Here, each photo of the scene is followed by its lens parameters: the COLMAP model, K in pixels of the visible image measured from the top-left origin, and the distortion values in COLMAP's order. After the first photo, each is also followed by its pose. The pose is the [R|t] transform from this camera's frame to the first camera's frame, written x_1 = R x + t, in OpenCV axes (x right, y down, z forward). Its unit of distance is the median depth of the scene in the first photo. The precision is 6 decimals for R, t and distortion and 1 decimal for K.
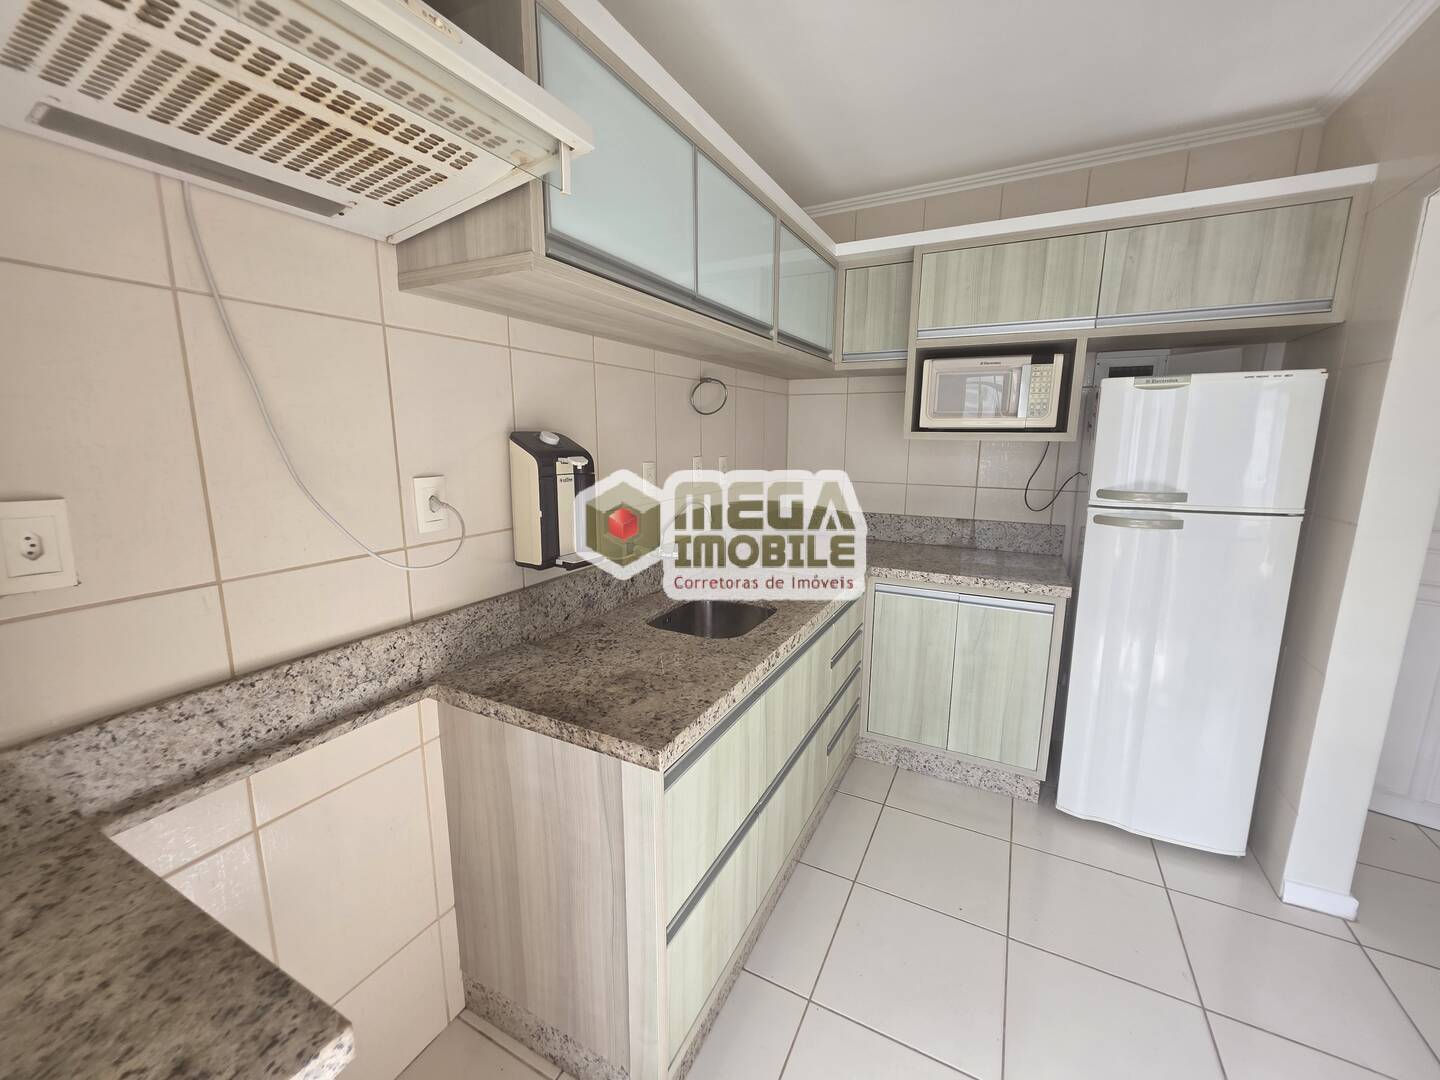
lens RADIAL K [[579.3, 0, 719.1], [0, 579.3, 537.5], [0, 0, 1]] dist [0.003425, 0.000126]
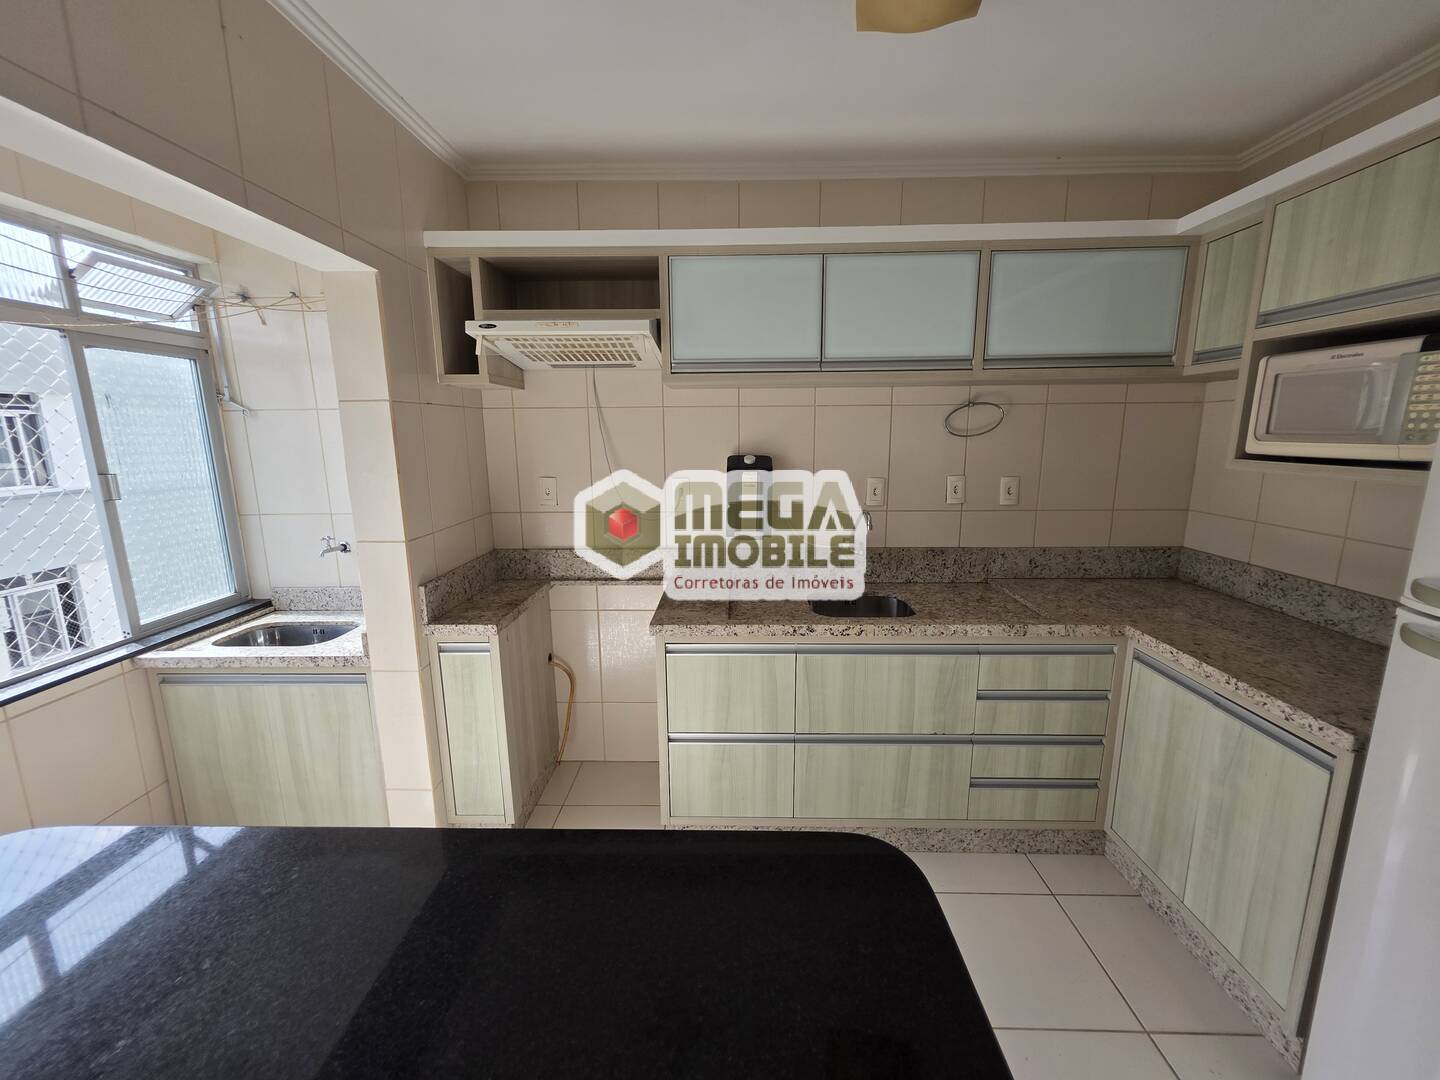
lens RADIAL K [[576.4, 0, 720.2], [0, 576.4, 537.0], [0, 0, 1]] dist [0.003876, -0.000284]
pose [[0.438027, 0.157550, -0.885048, 1.364497], [-0.149866, 0.983543, 0.100912, -0.127900], [0.886382, 0.088436, 0.454430, 0.240112]]
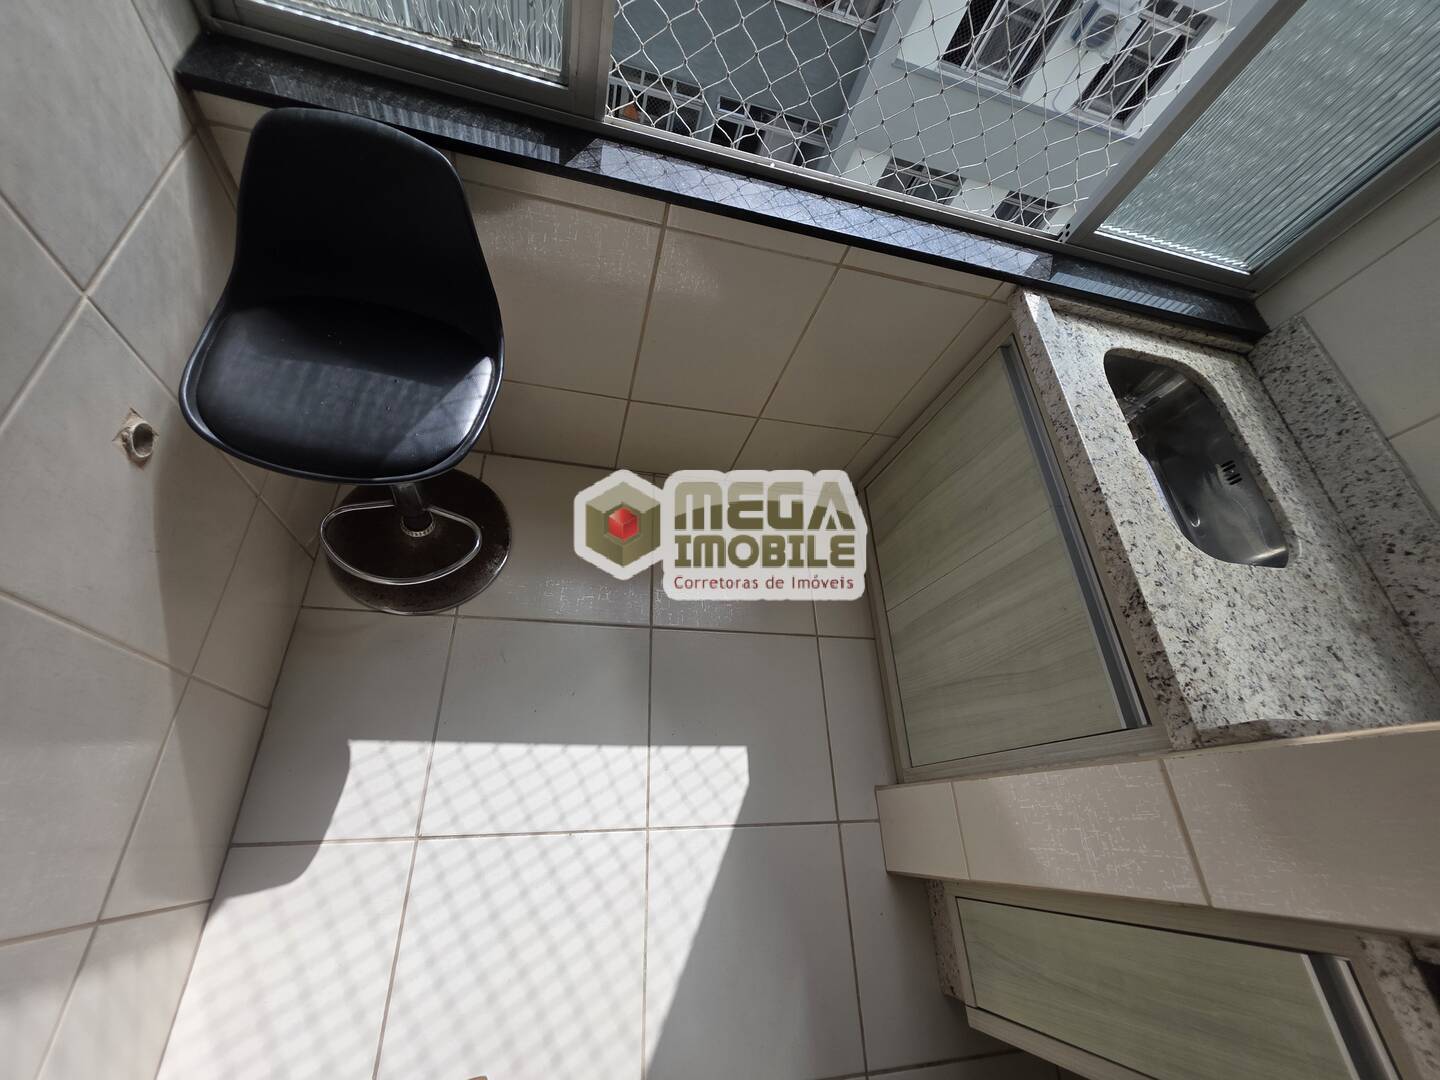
lens RADIAL K [[576.4, 0, 720.2], [0, 576.4, 537.0], [0, 0, 1]] dist [0.003876, -0.000284]
pose [[-0.838146, 0.331612, -0.433066, 0.166251], [-0.350492, 0.280919, 0.893443, 0.091742], [0.417932, 0.900621, -0.119223, -0.190016]]
